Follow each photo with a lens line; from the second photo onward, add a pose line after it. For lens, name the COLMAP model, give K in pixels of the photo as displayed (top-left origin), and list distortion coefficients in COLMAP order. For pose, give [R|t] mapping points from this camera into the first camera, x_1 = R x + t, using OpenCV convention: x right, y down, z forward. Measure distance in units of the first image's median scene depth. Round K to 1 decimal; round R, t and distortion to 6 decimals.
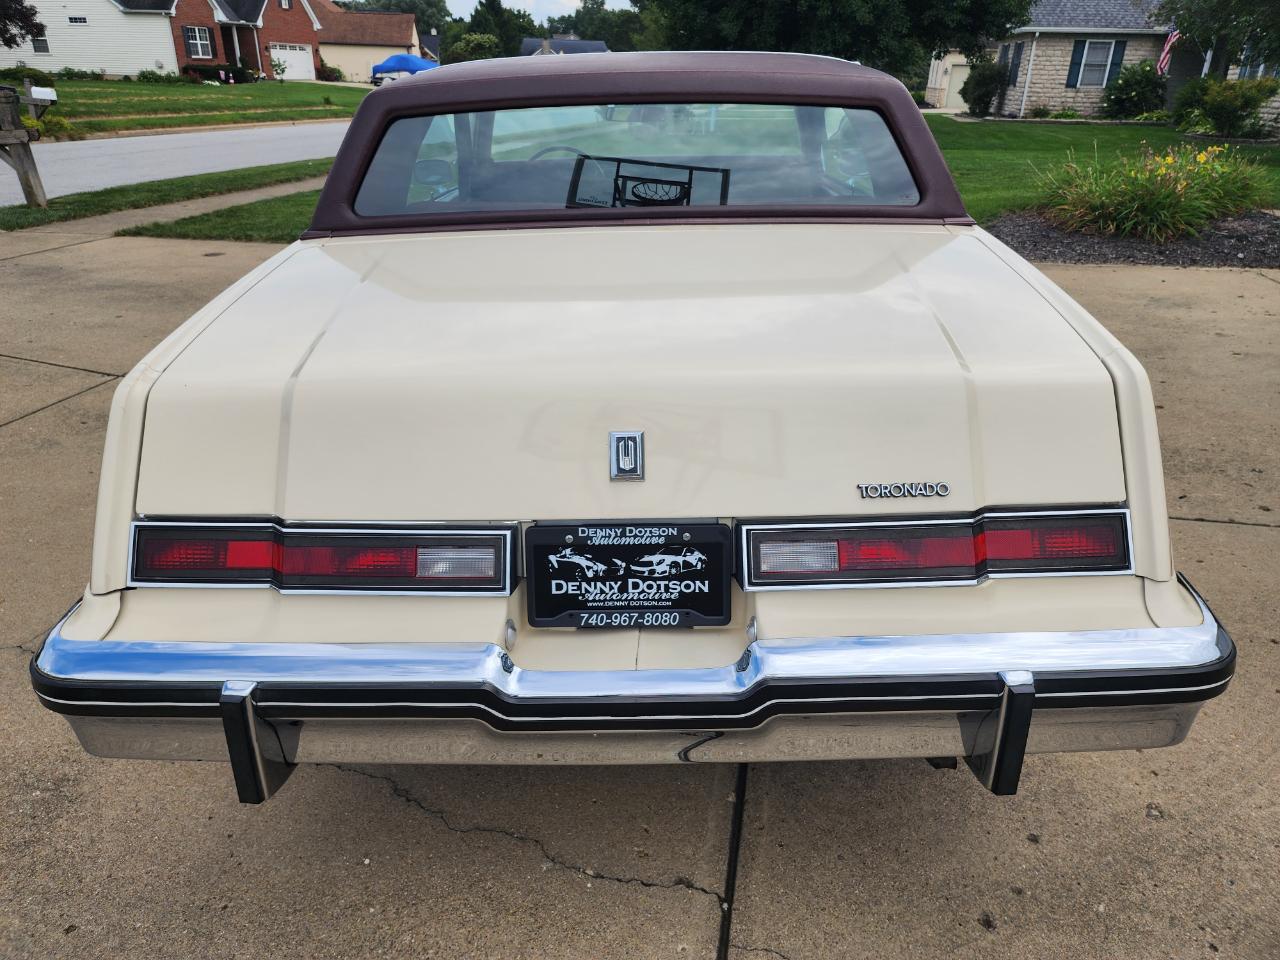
lens RADIAL K [[866.4, 0, 650.5], [0, 866.4, 469.9], [0, 0, 1]] dist [0.080901, -0.075982]
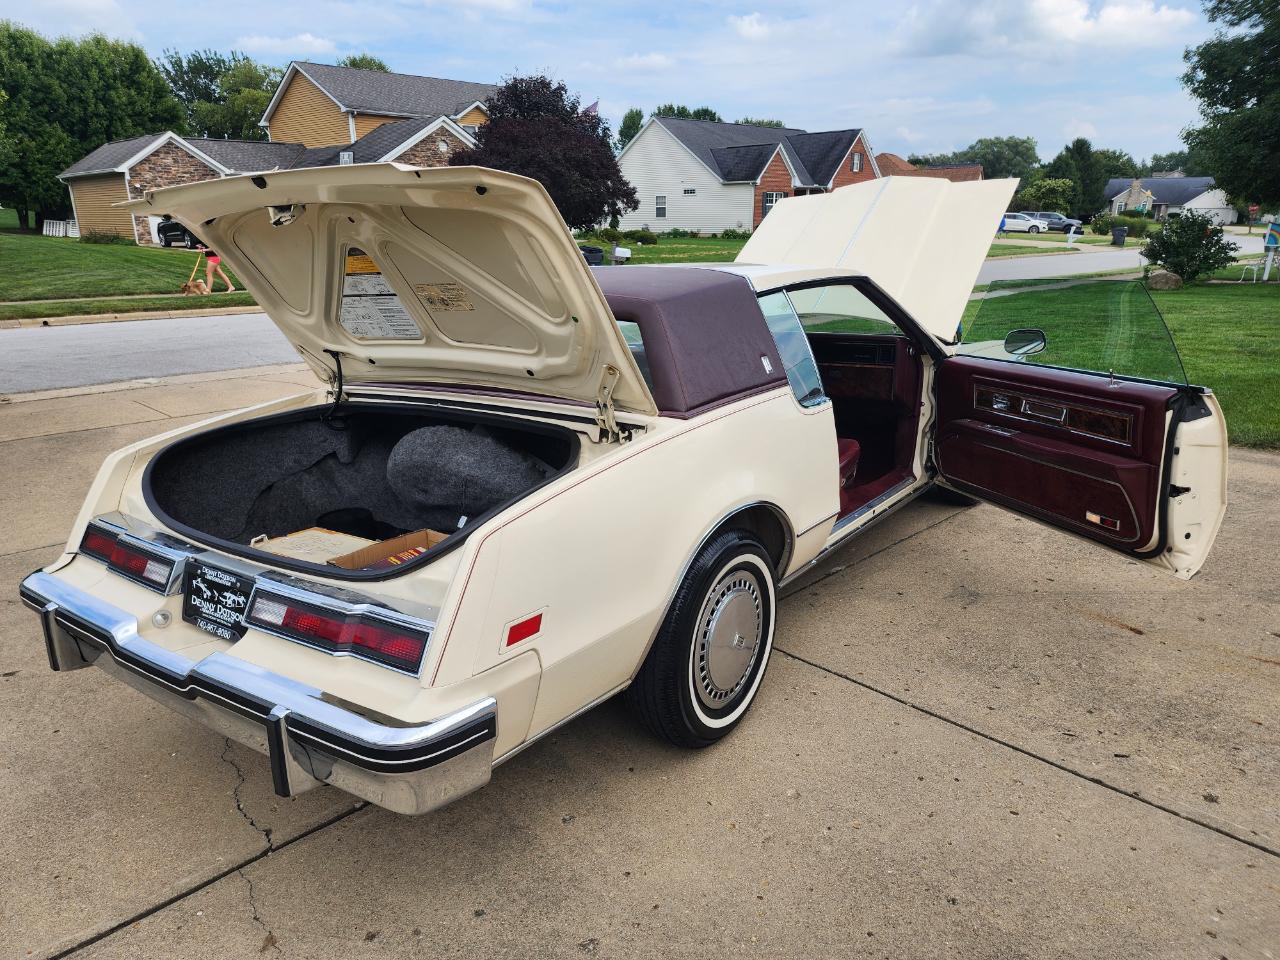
lens RADIAL K [[868.6, 0, 640.0], [0, 868.6, 480.0], [0, 0, 1]] dist [0.075751, -0.067867]
pose [[0.815215, 0.139863, -0.562017, 0.112729], [-0.214194, 0.974407, -0.068201, -0.011790], [0.538094, 0.175979, 0.824309, 0.001447]]
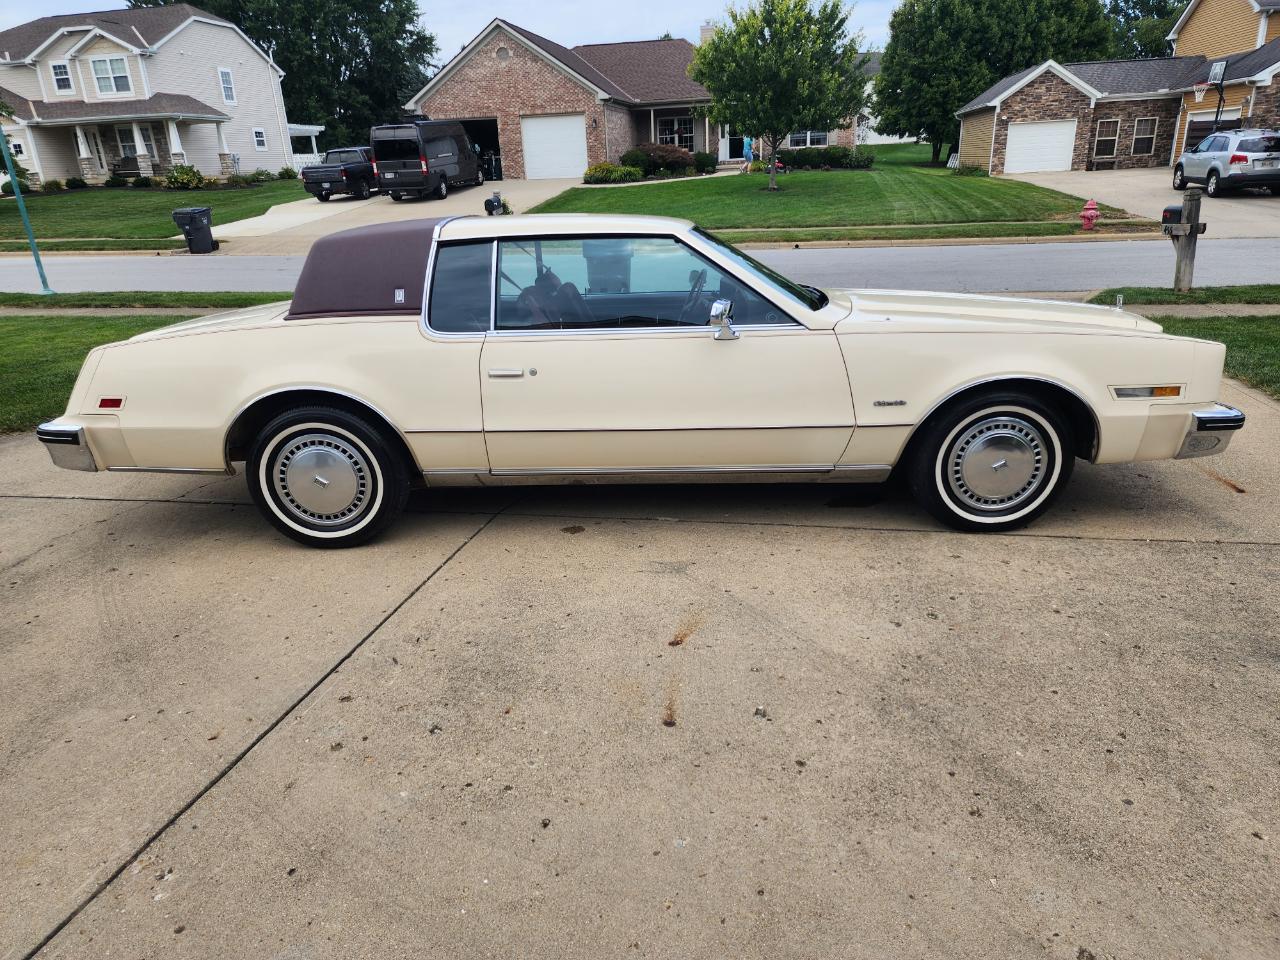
lens RADIAL K [[862.8, 0, 634.4], [0, 862.8, 480.5], [0, 0, 1]] dist [0.082832, -0.074945]
pose [[-0.009834, 0.318216, -0.947967, 0.242584], [-0.373617, 0.878185, 0.298667, -0.088270], [0.927531, 0.357114, 0.110255, 0.176925]]
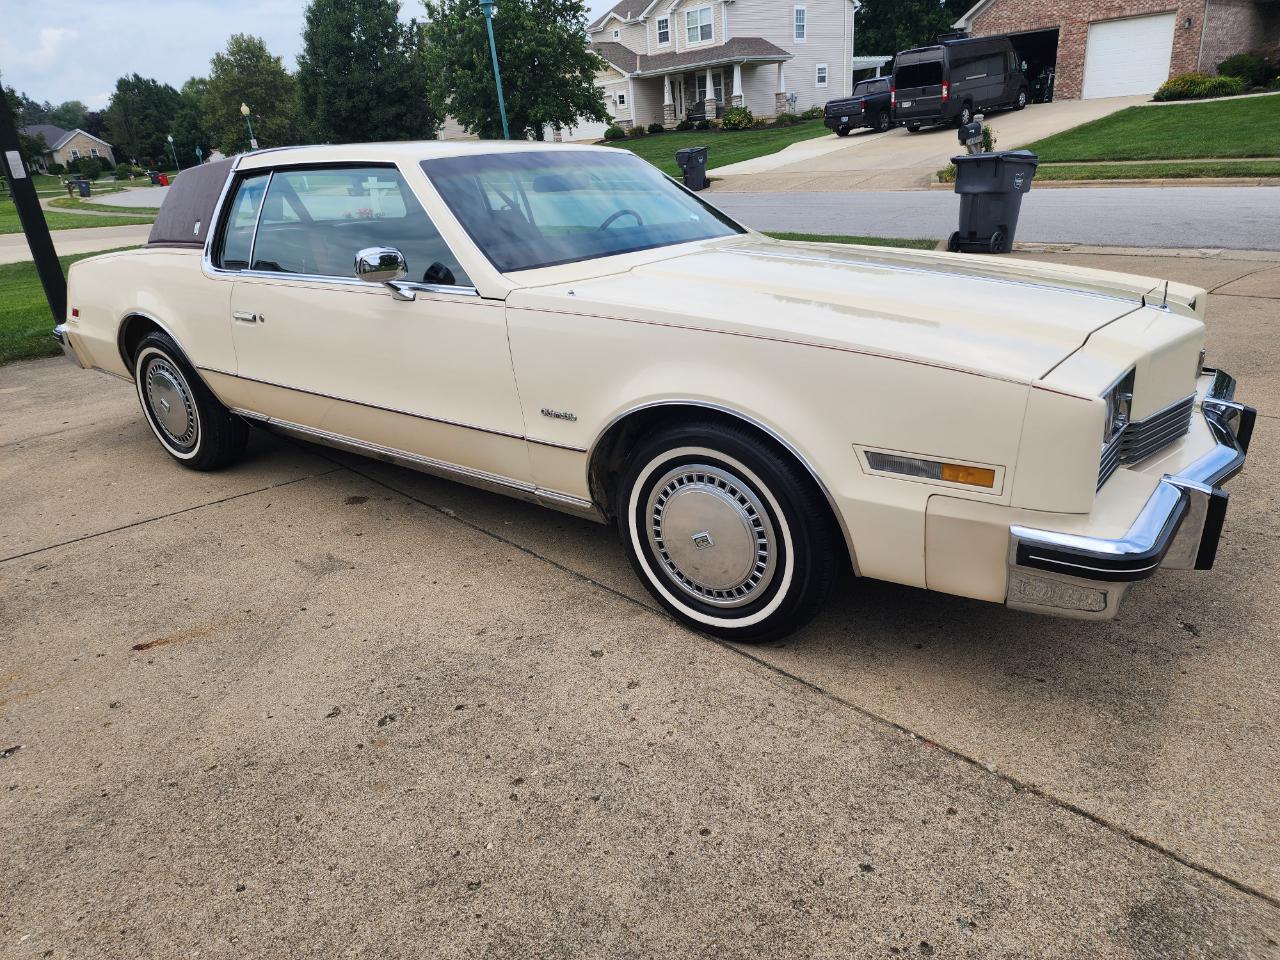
lens RADIAL K [[863.2, 0, 624.5], [0, 863.2, 483.2], [0, 0, 1]] dist [0.081147, -0.073065]
pose [[-0.605689, 0.314595, -0.730870, 0.146467], [-0.267329, 0.784679, 0.559299, -0.136931], [0.749450, 0.534143, -0.391171, 0.312943]]
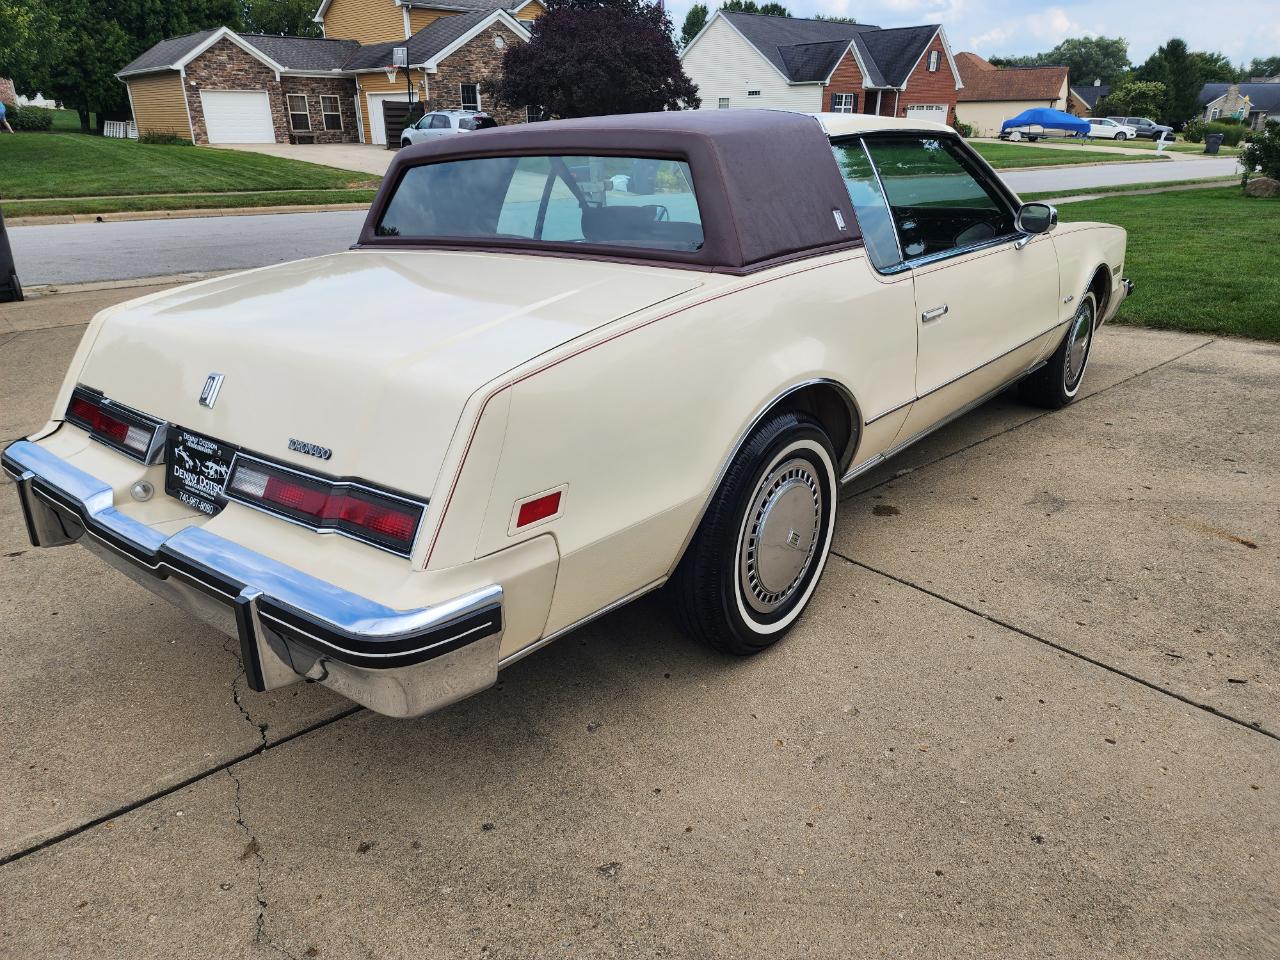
lens RADIAL K [[866.4, 0, 650.5], [0, 866.4, 469.9], [0, 0, 1]] dist [0.080901, -0.075982]
pose [[0.782457, 0.206121, -0.587601, 0.104641], [-0.237558, 0.971069, 0.024301, -0.007061], [0.575610, 0.120574, 0.808786, 0.018504]]
